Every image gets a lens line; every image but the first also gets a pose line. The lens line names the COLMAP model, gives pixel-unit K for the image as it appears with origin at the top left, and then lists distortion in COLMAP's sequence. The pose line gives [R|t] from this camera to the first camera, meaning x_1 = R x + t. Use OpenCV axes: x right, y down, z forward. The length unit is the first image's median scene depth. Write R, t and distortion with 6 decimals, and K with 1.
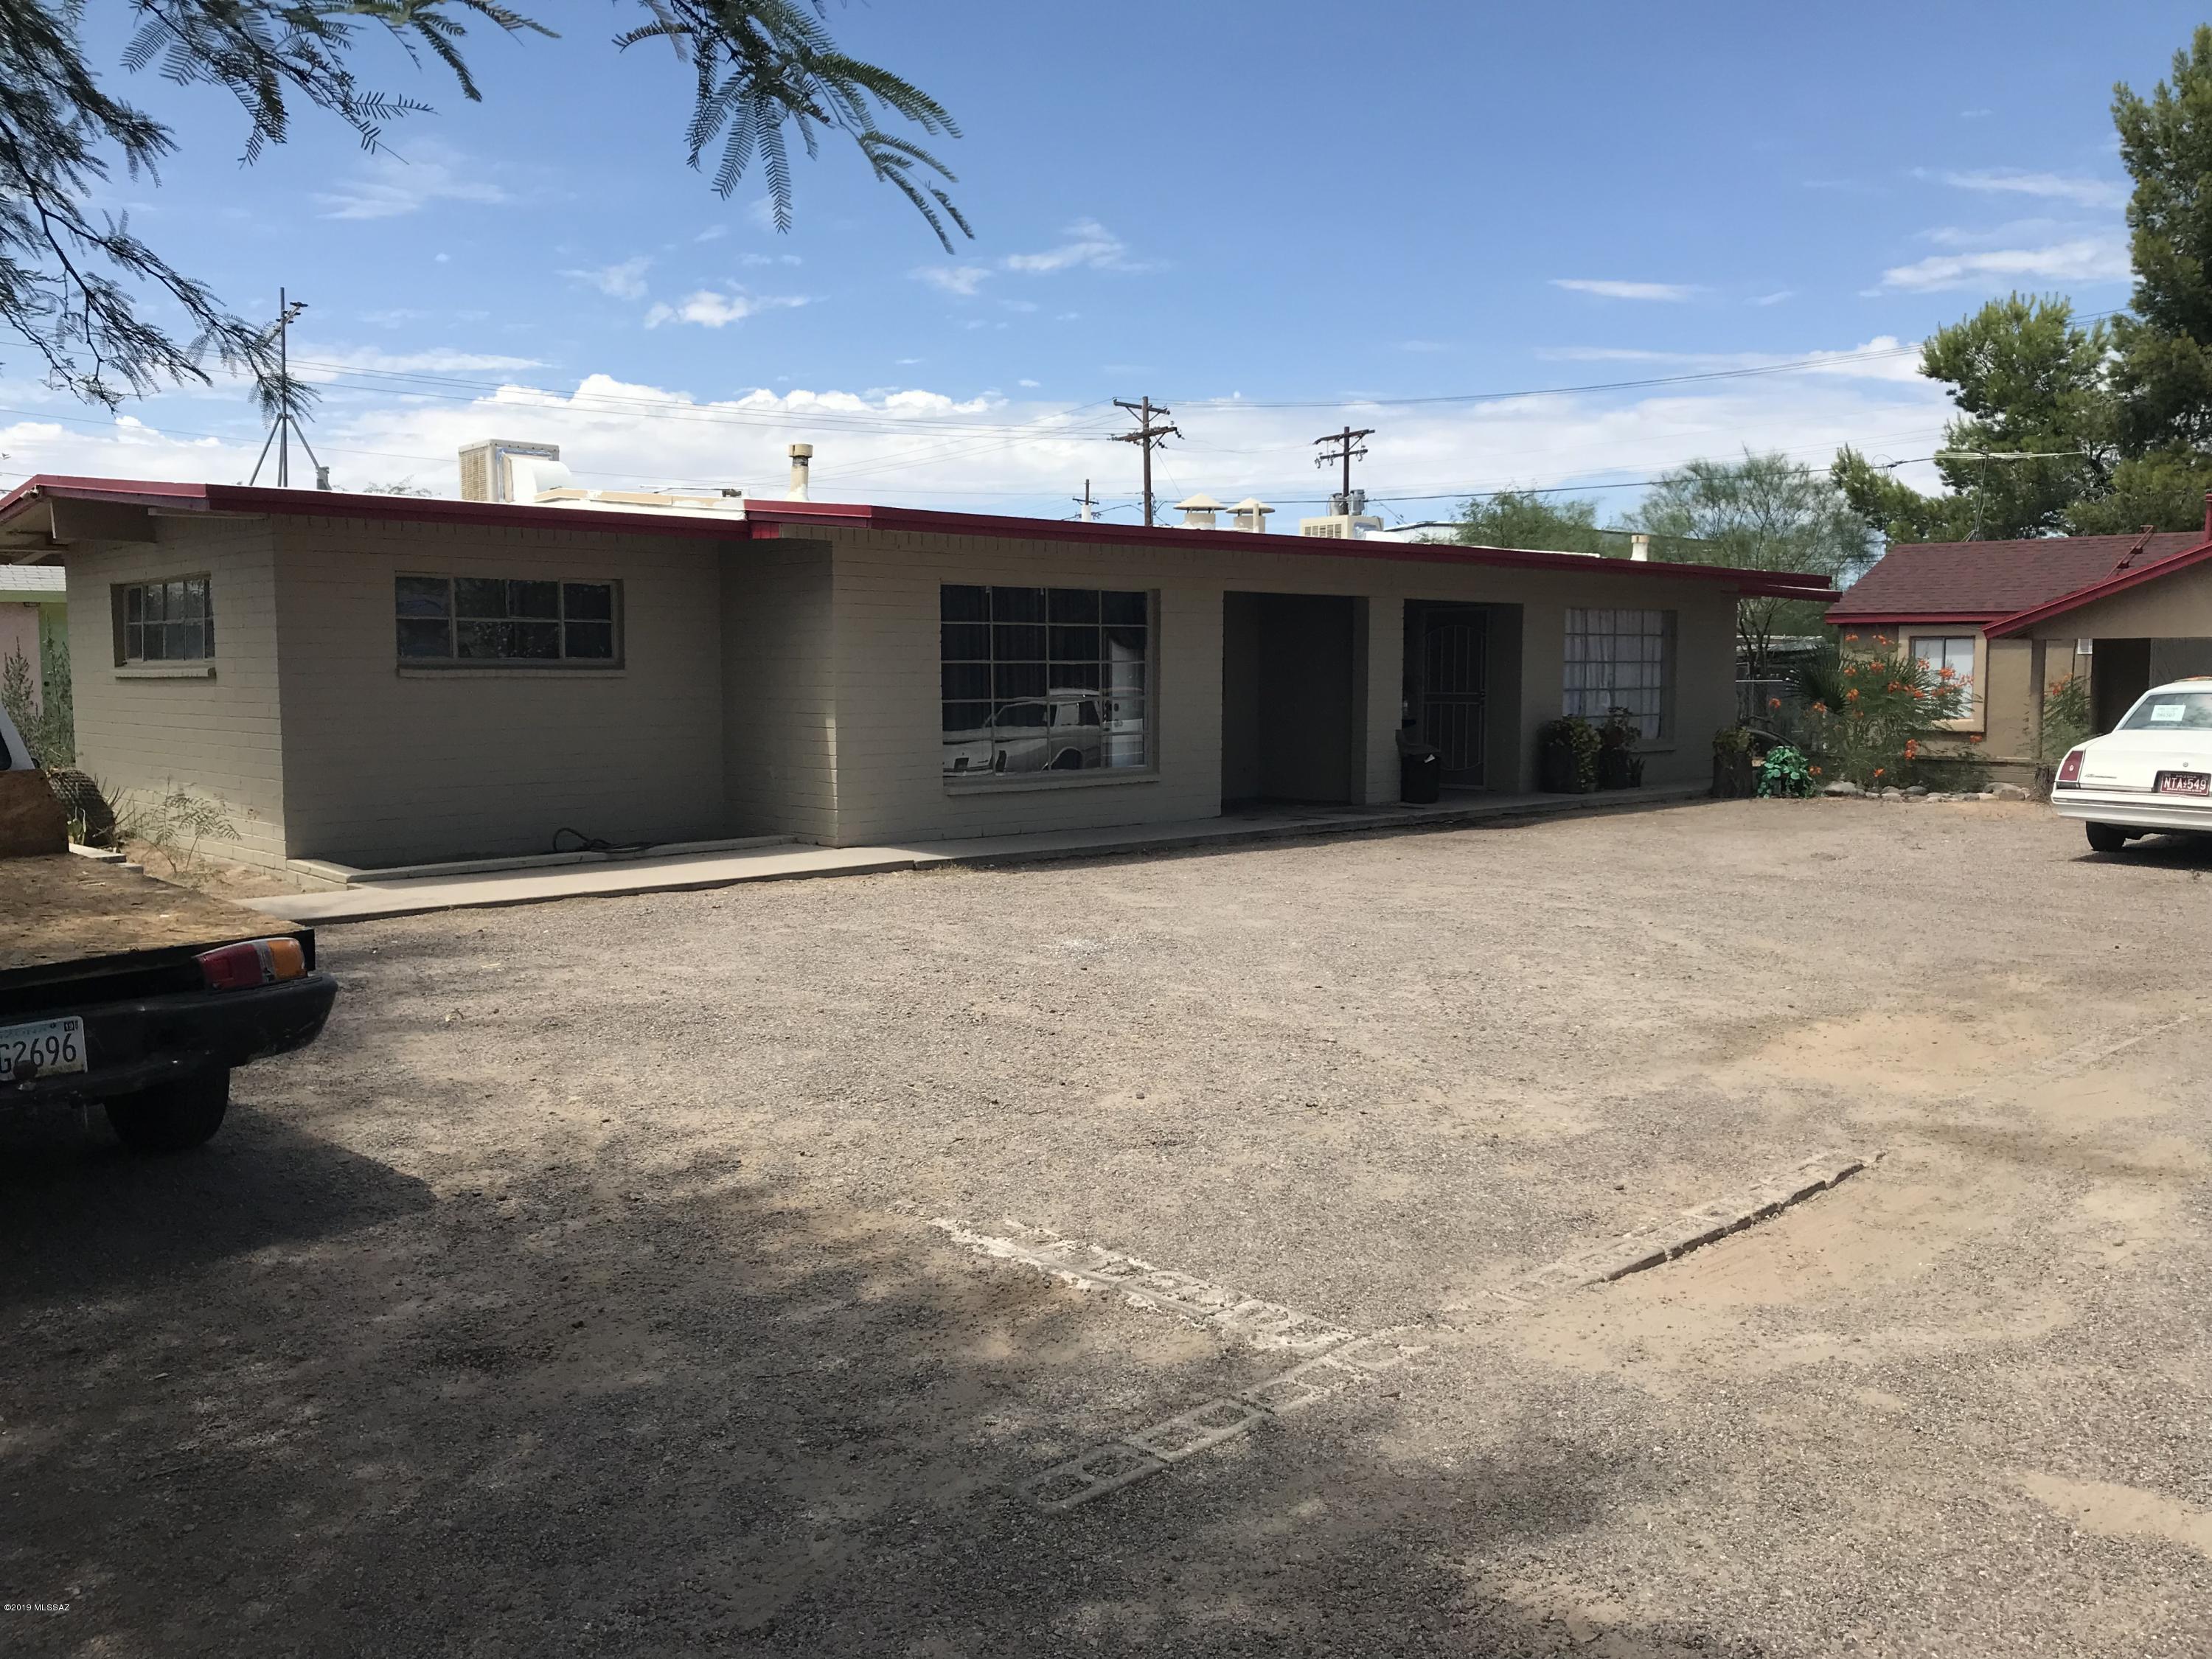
lens RADIAL K [[1860.6, 0, 1069.1], [0, 1860.6, 789.1], [0, 0, 1]] dist [0.096802, -0.104288]
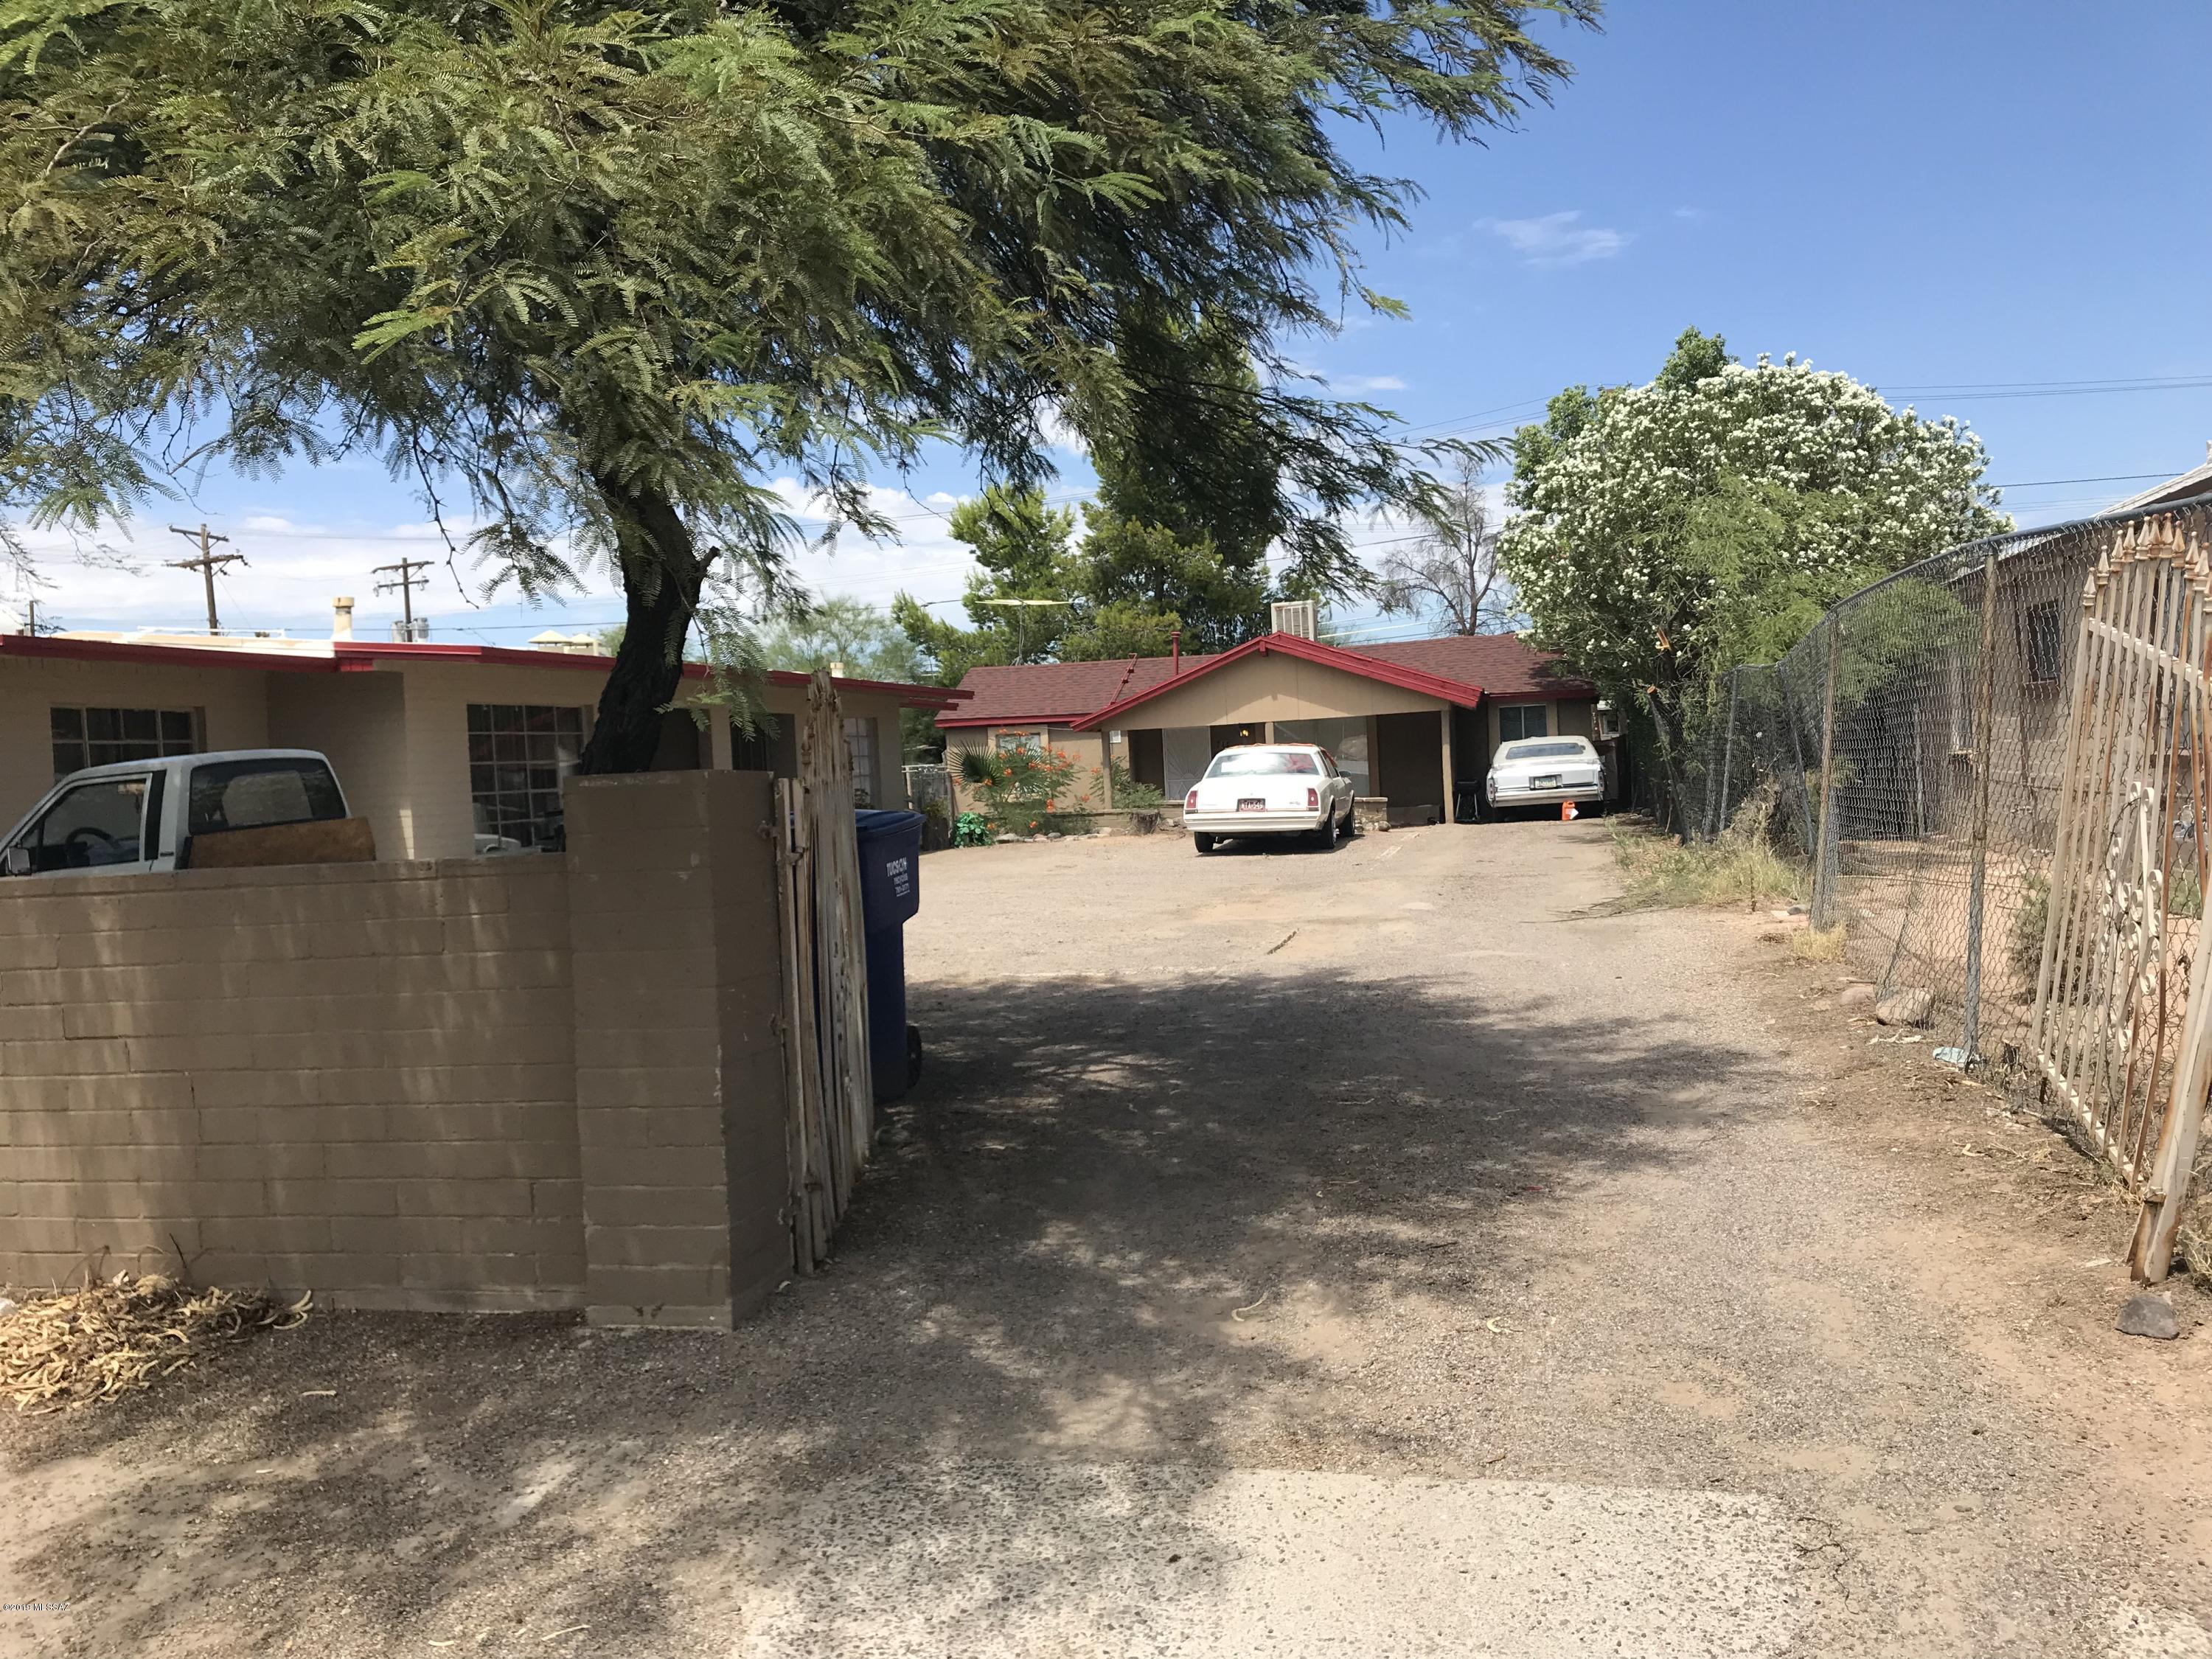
lens RADIAL K [[1797.4, 0, 1106.0], [0, 1797.4, 829.5], [0, 0, 1]] dist [0.052184, -0.106744]
pose [[0.850904, -0.059262, 0.521968, -0.222697], [0.080395, 0.996602, -0.017909, 0.022274], [-0.519133, 0.057203, 0.852777, -0.188295]]
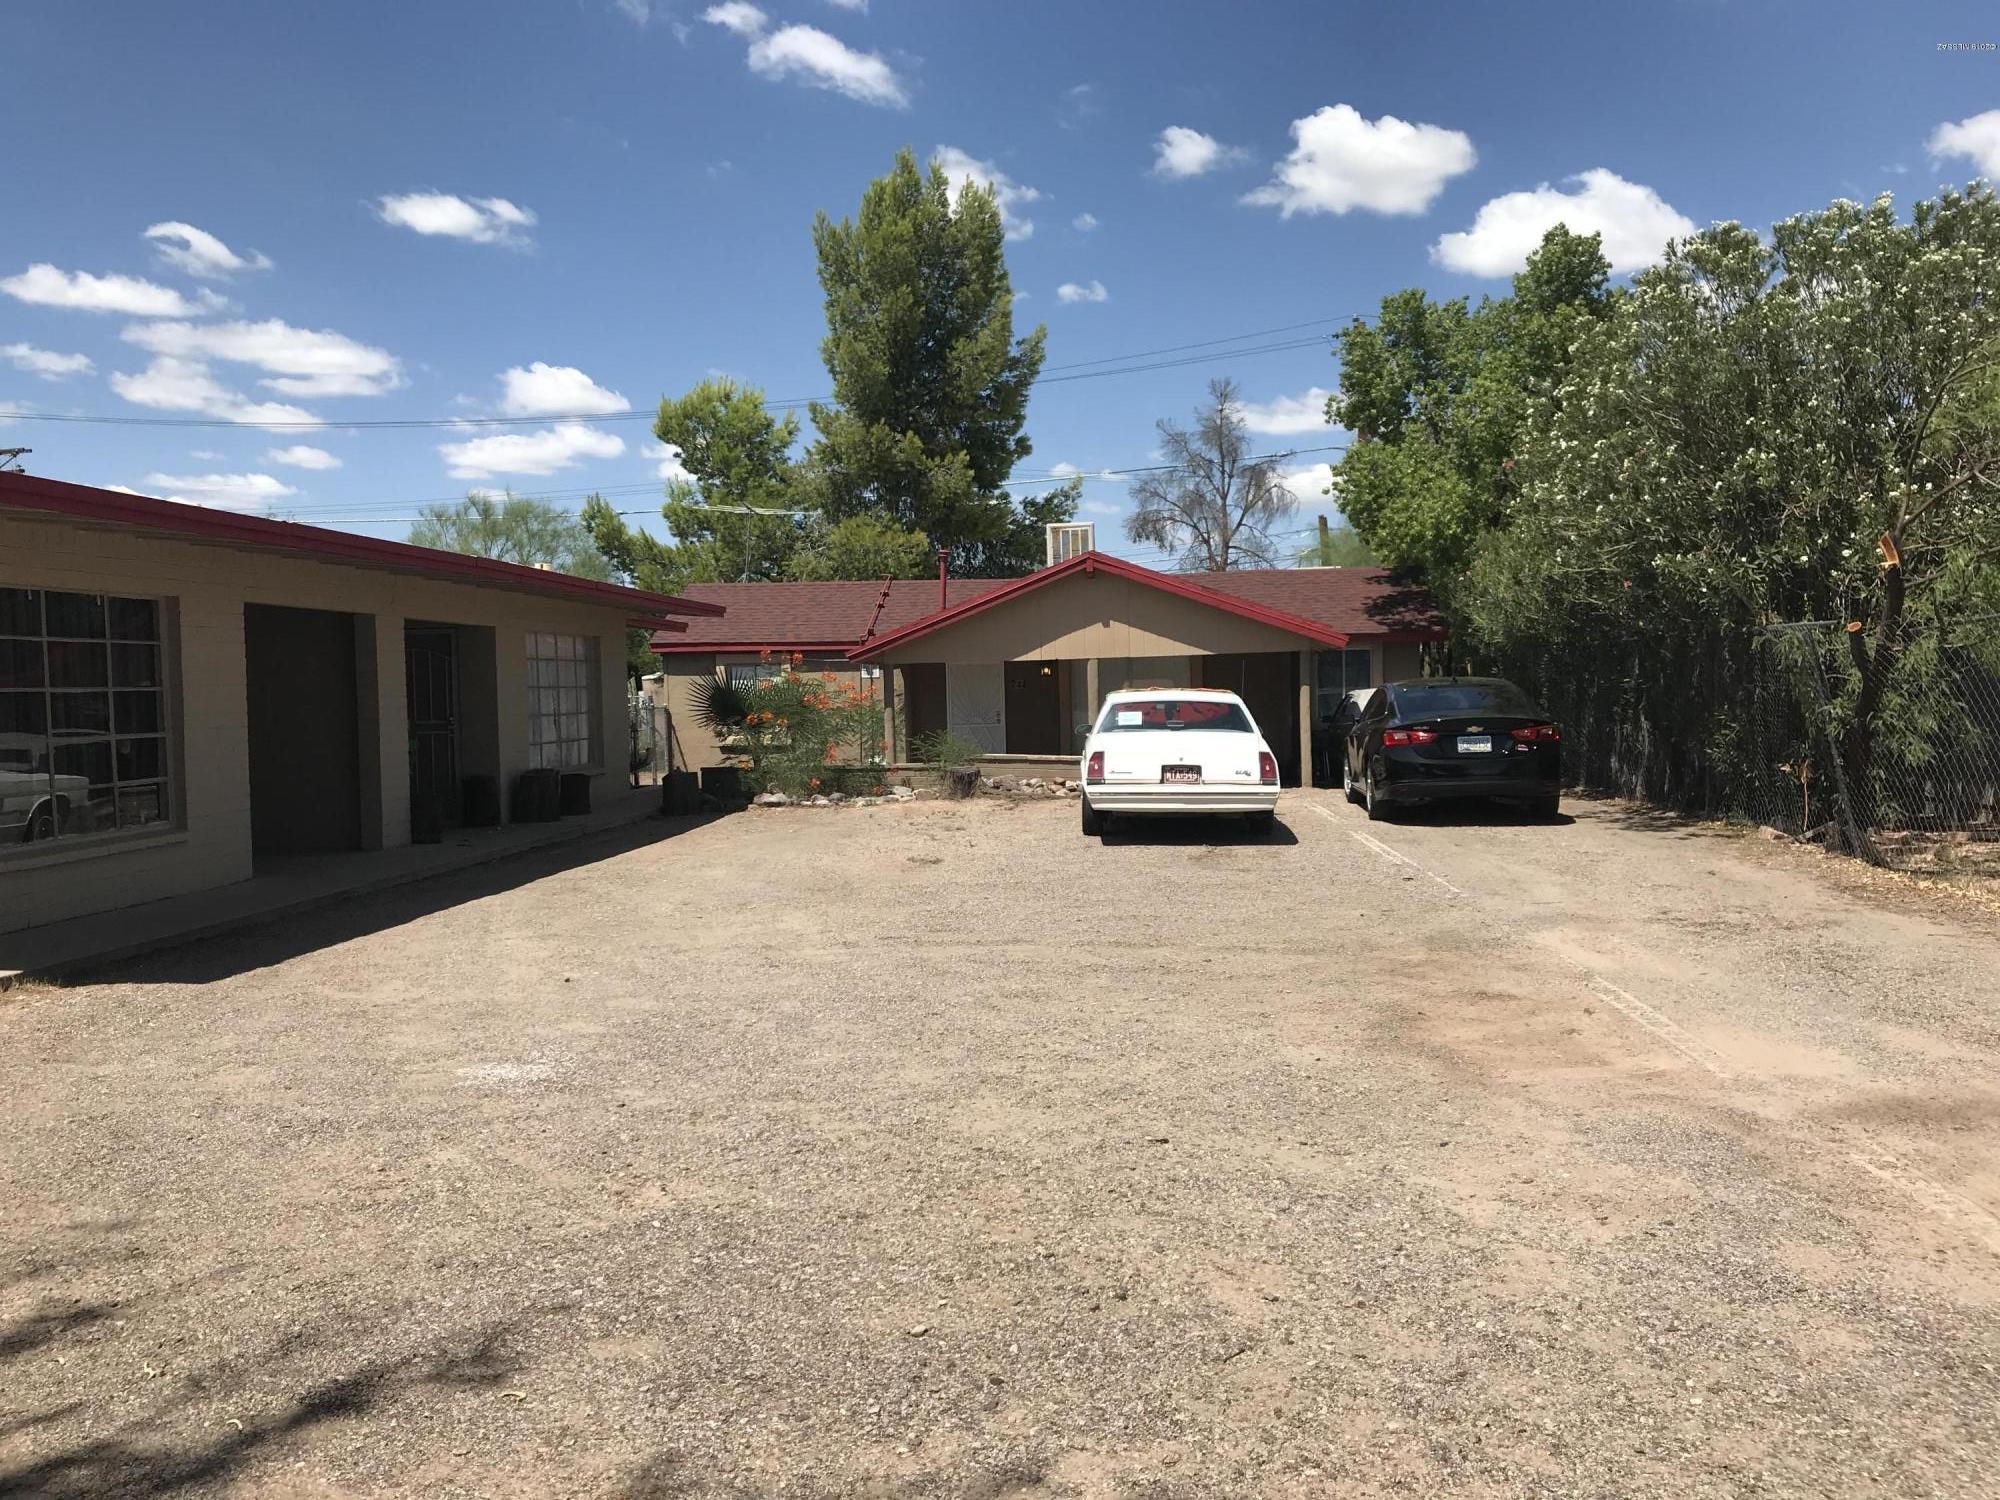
lens RADIAL K [[1673.3, 0, 1091.3], [0, 1673.3, 746.8], [0, 0, 1]] dist [0.123546, -0.122430]
pose [[0.734262, -0.041179, 0.677616, -0.110365], [0.065480, 0.997801, -0.010318, -0.008001], [-0.675701, 0.051946, 0.735343, 0.145286]]
